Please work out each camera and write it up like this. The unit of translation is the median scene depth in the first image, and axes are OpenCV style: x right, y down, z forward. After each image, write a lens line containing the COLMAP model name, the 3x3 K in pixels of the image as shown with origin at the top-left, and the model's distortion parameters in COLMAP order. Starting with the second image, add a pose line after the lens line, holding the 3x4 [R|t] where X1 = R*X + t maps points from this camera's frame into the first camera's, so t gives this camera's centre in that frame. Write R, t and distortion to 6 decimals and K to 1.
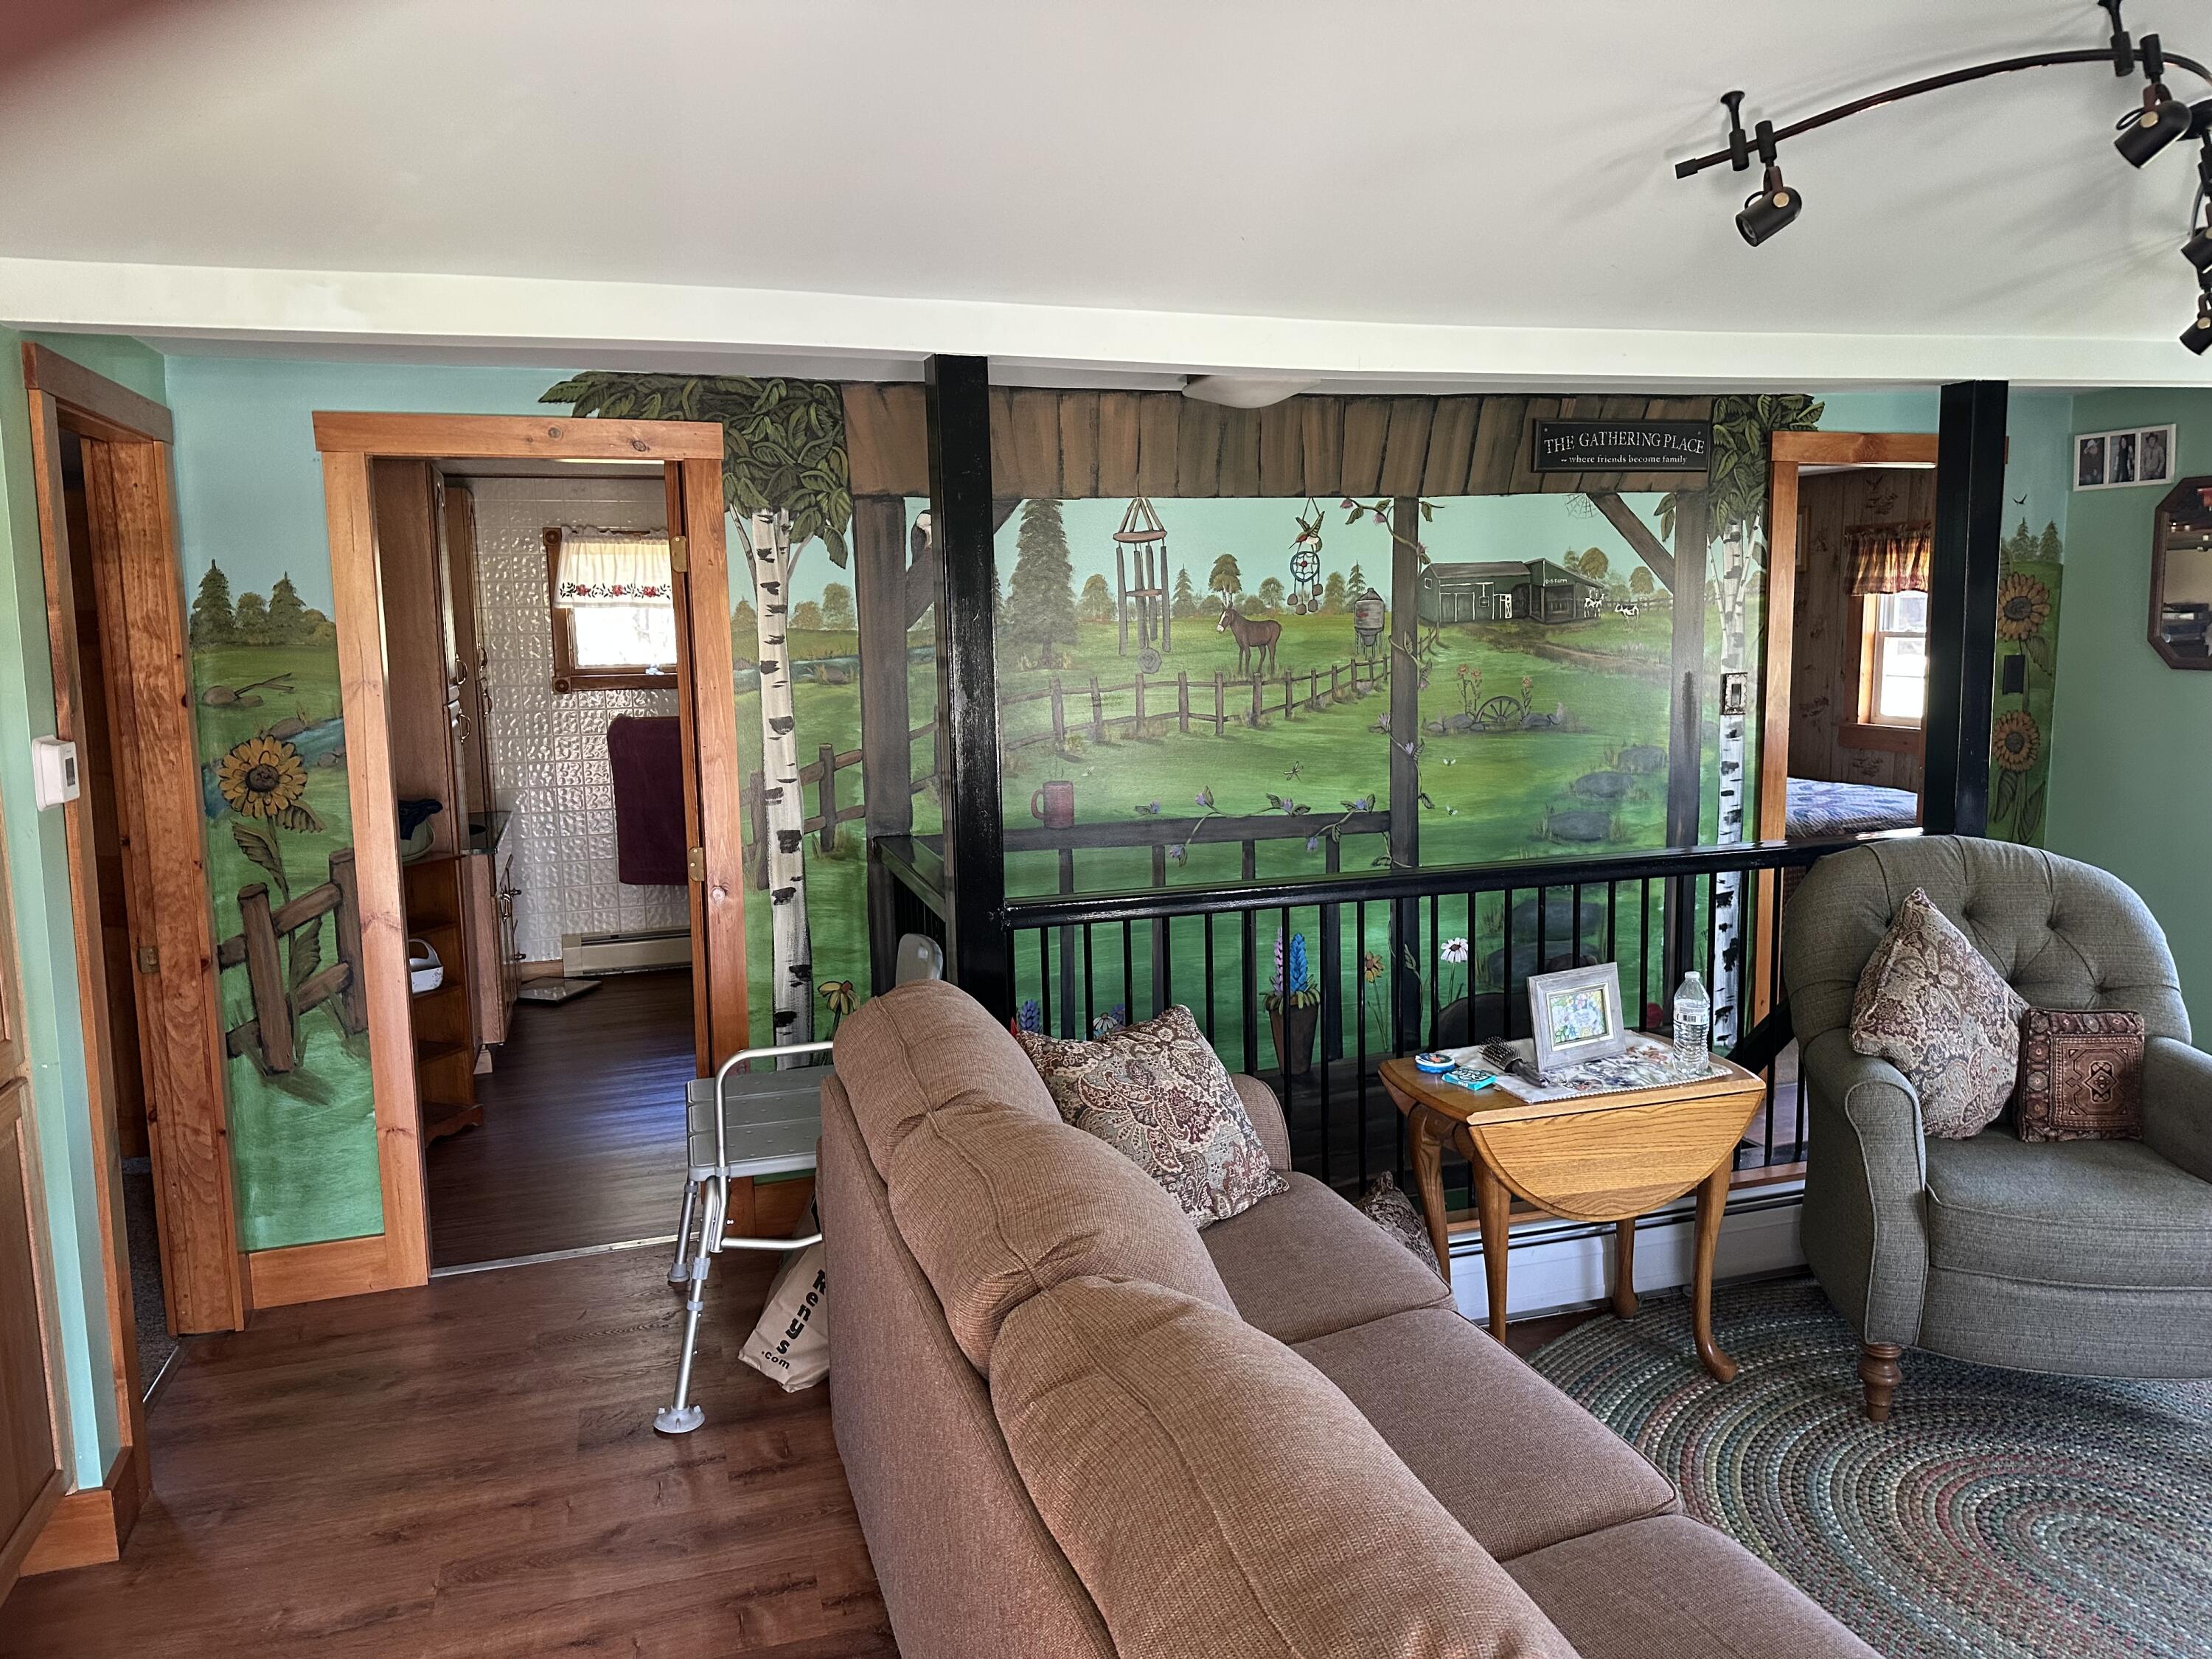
lens RADIAL K [[1563.8, 0, 1106.4], [0, 1563.8, 826.4], [0, 0, 1]] dist [0.011465, 0.000230]
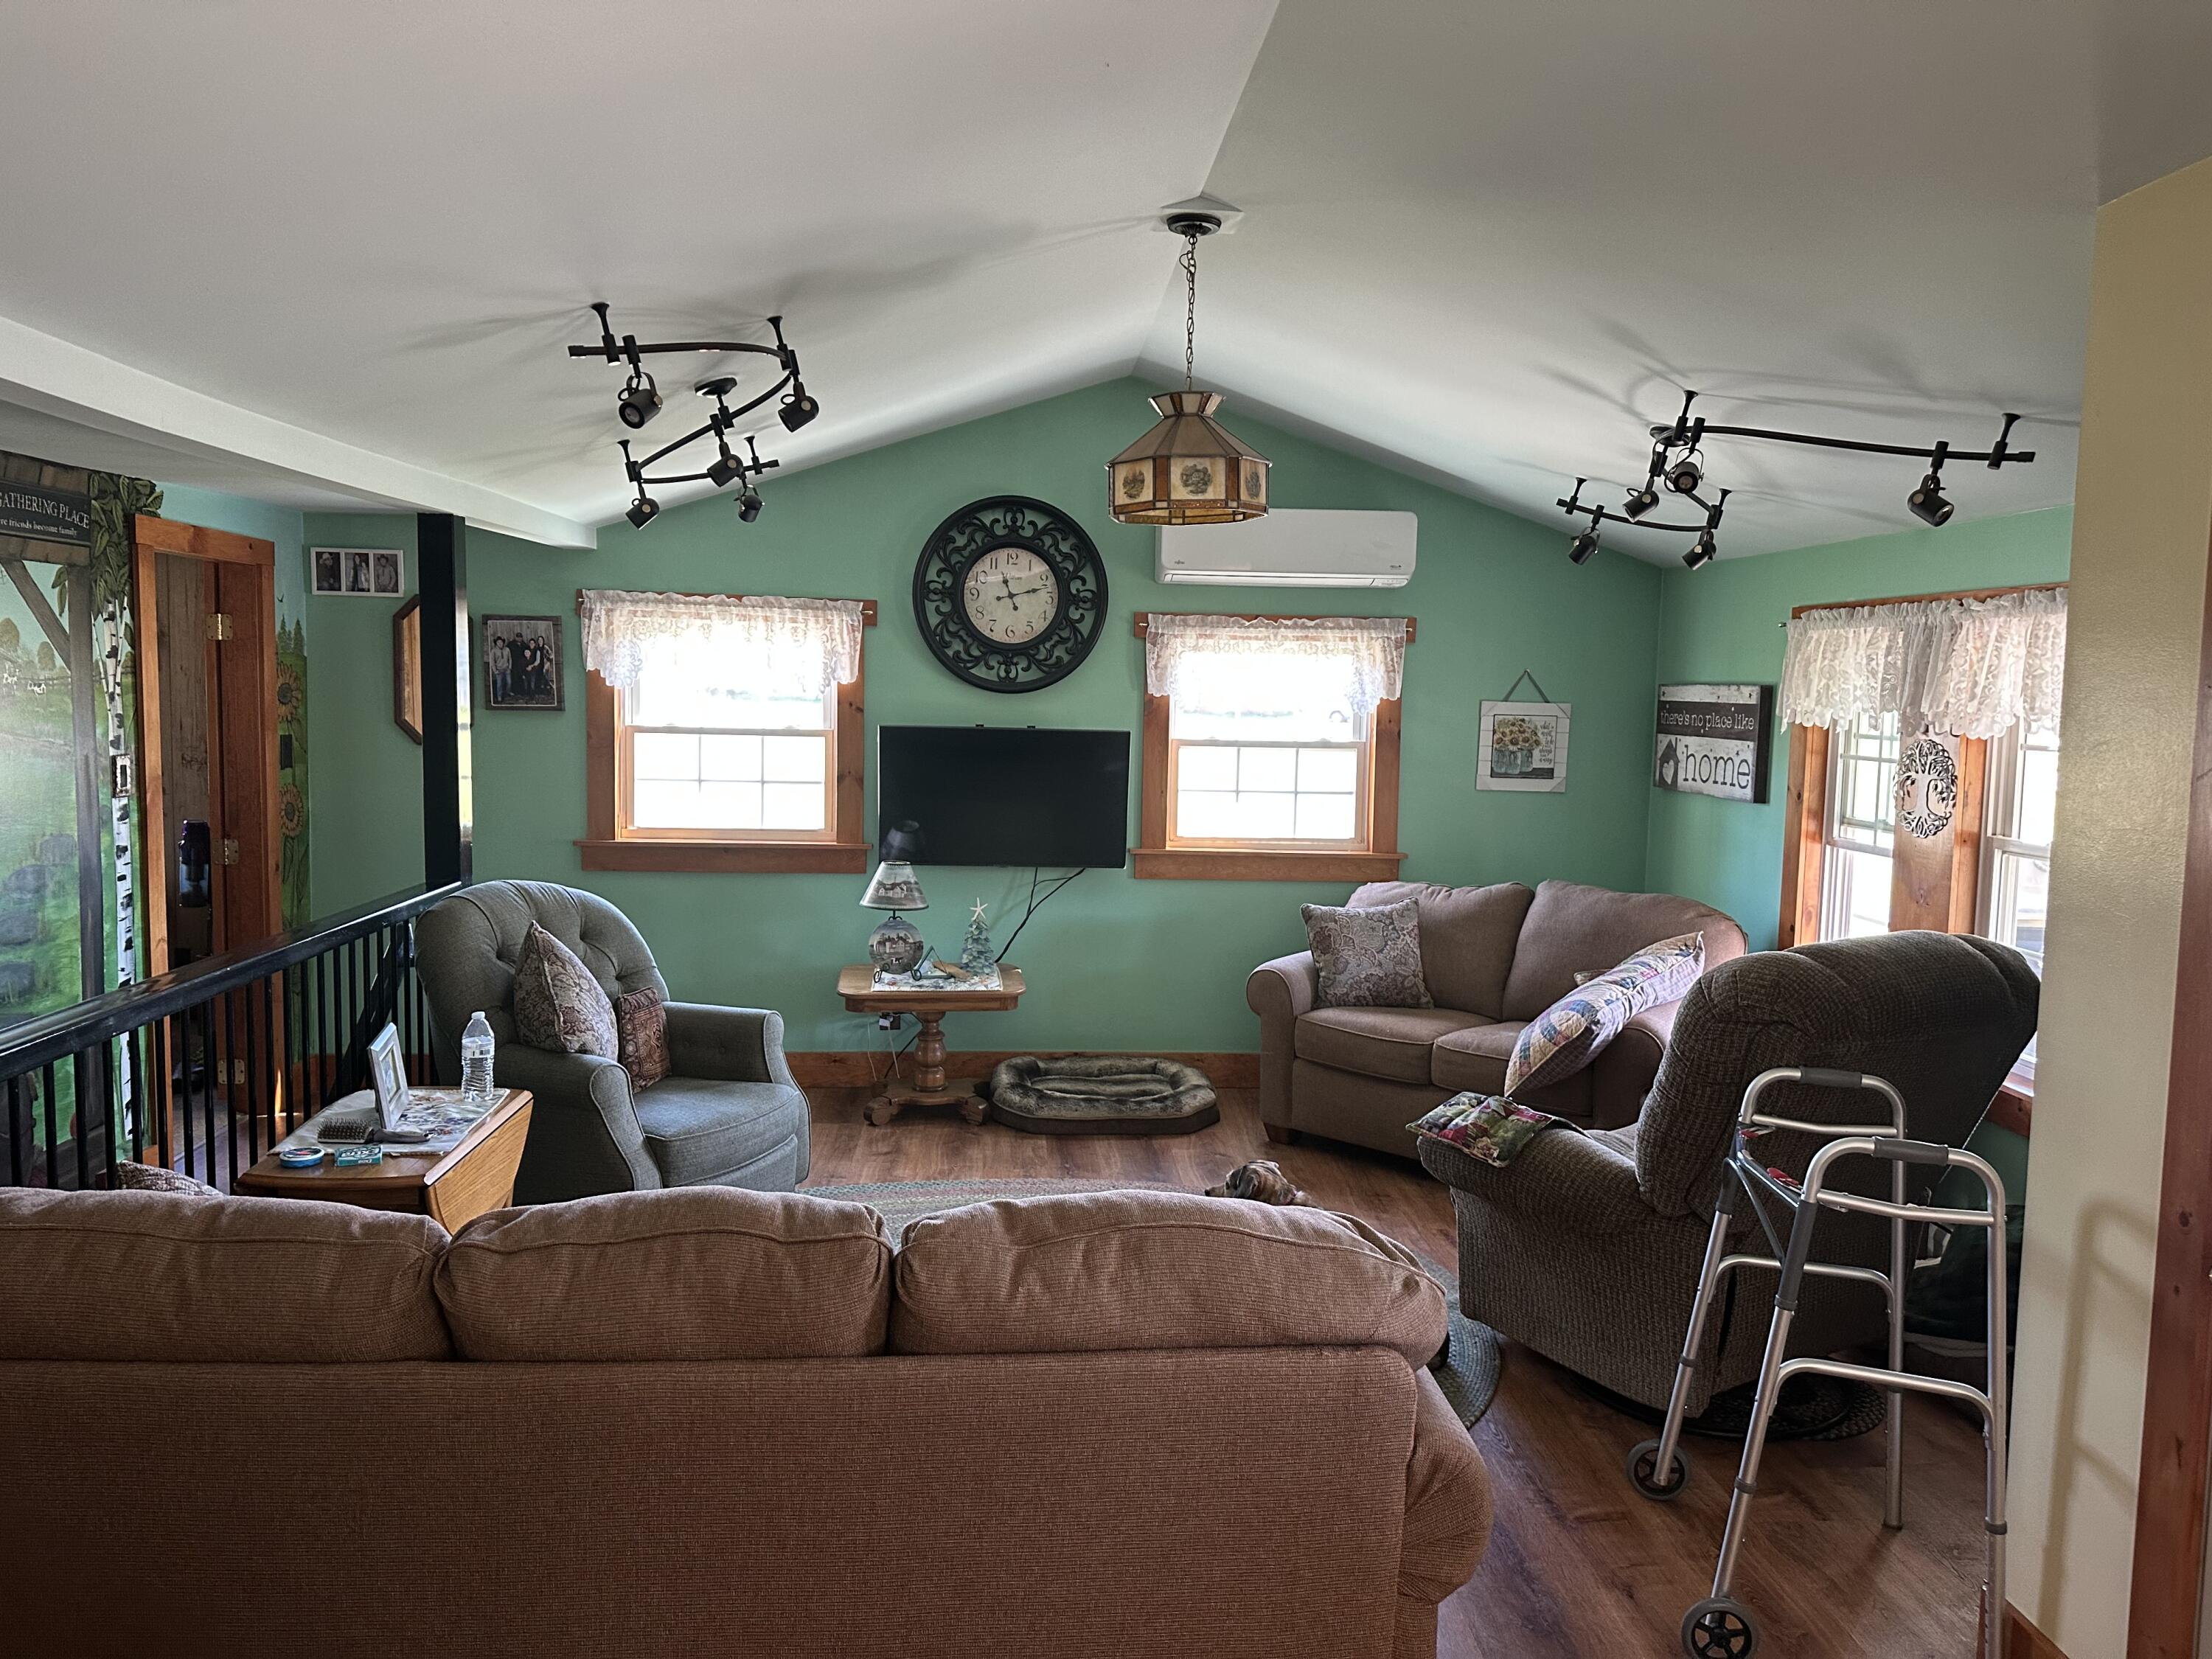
lens RADIAL K [[1563.8, 0, 1111.0], [0, 1563.8, 822.9], [0, 0, 1]] dist [0.011465, 0.000230]
pose [[0.230742, -0.062391, 0.971013, -0.415072], [0.110835, 0.993132, 0.037474, -0.024091], [-0.966682, 0.098975, 0.236073, 0.178531]]
